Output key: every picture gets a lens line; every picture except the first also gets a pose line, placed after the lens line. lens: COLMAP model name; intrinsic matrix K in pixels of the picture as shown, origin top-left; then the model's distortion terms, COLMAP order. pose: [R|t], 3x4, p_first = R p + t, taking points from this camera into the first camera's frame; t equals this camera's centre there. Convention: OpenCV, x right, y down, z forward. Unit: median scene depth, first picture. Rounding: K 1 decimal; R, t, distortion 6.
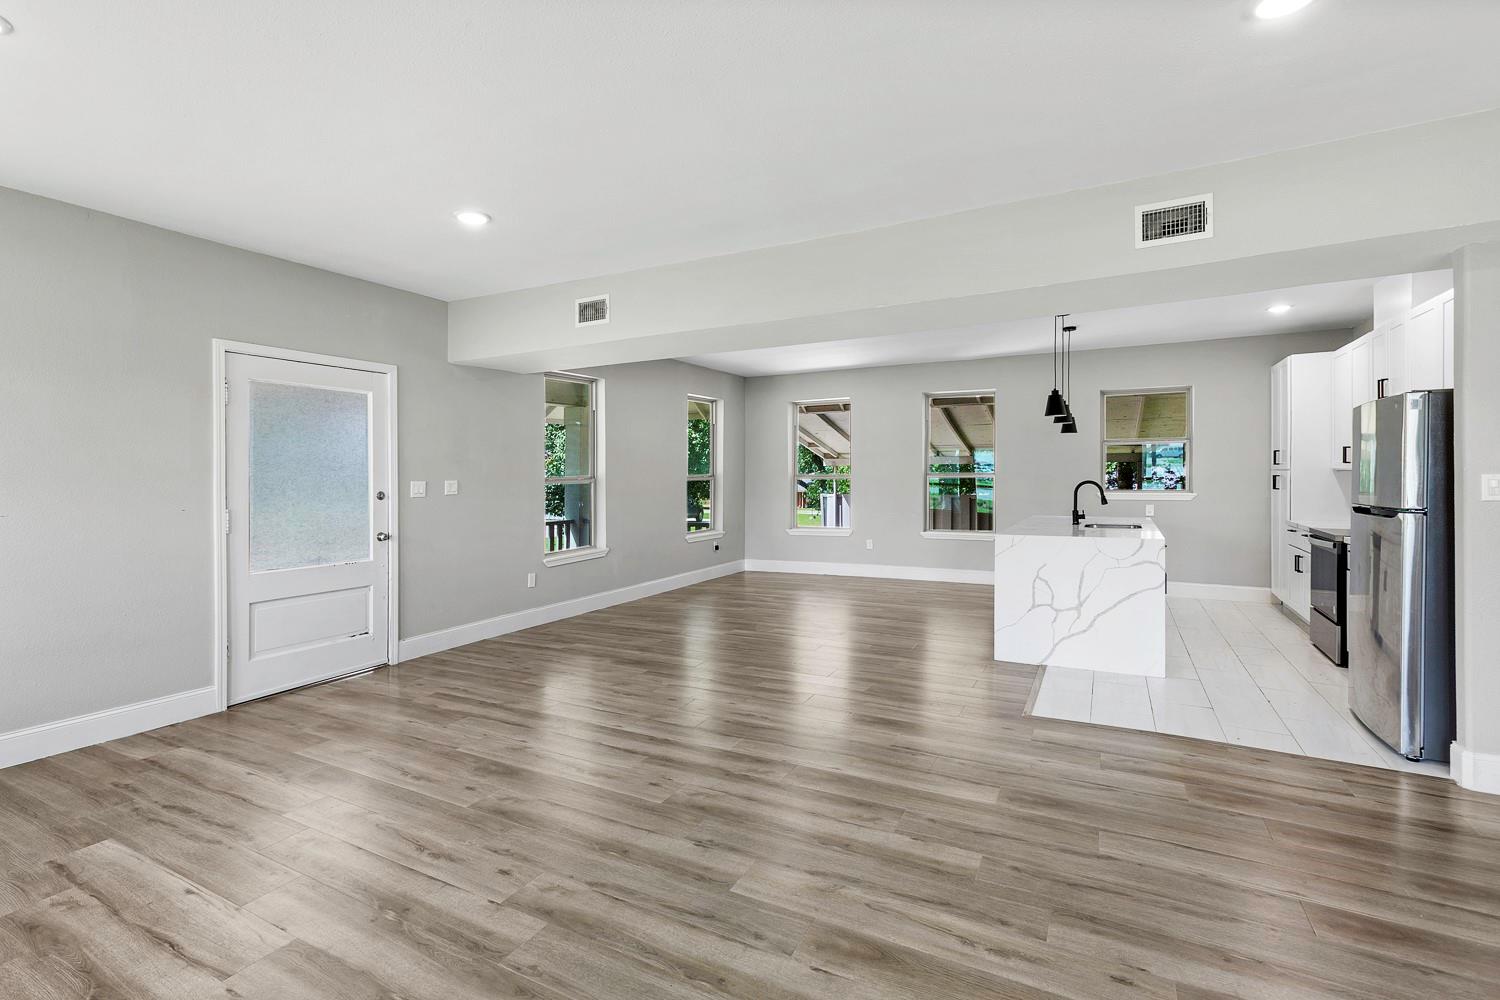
lens RADIAL K [[694.0, 0, 720.4], [0, 694.0, 472.0], [0, 0, 1]] dist [-0.019693, 0.005960]
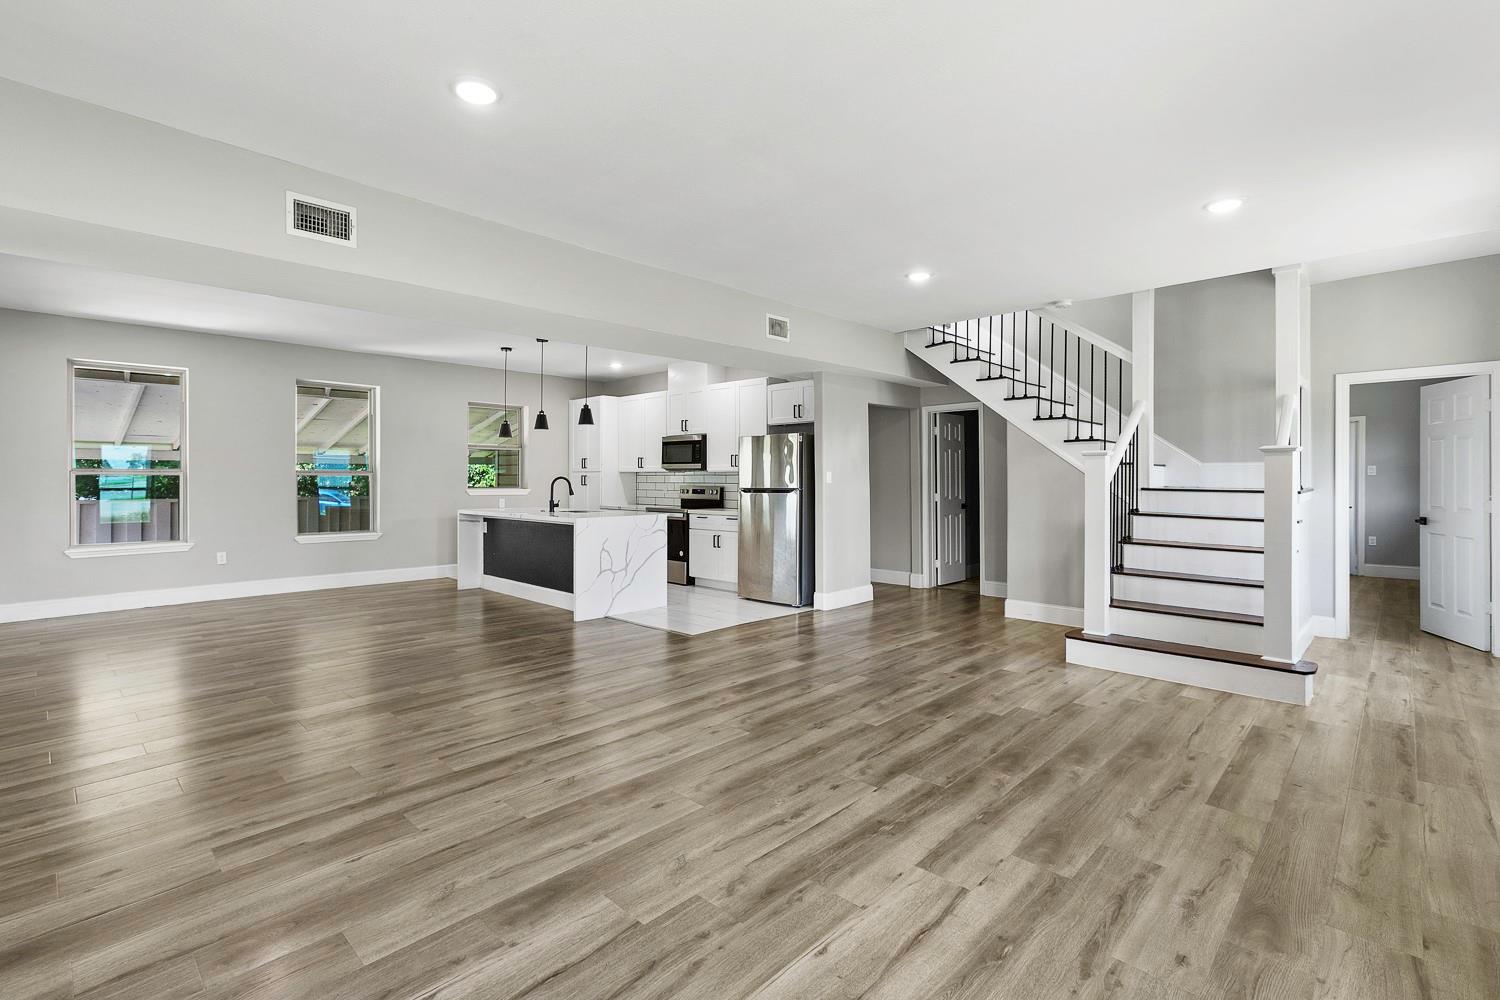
lens RADIAL K [[694.0, 0, 753.3], [0, 694.0, 490.0], [0, 0, 1]] dist [-0.019693, 0.005960]
pose [[0.254383, -0.008595, 0.967065, -1.168090], [-0.010377, 0.999879, 0.011616, 0.036590], [-0.967048, -0.012991, 0.254263, 0.643482]]
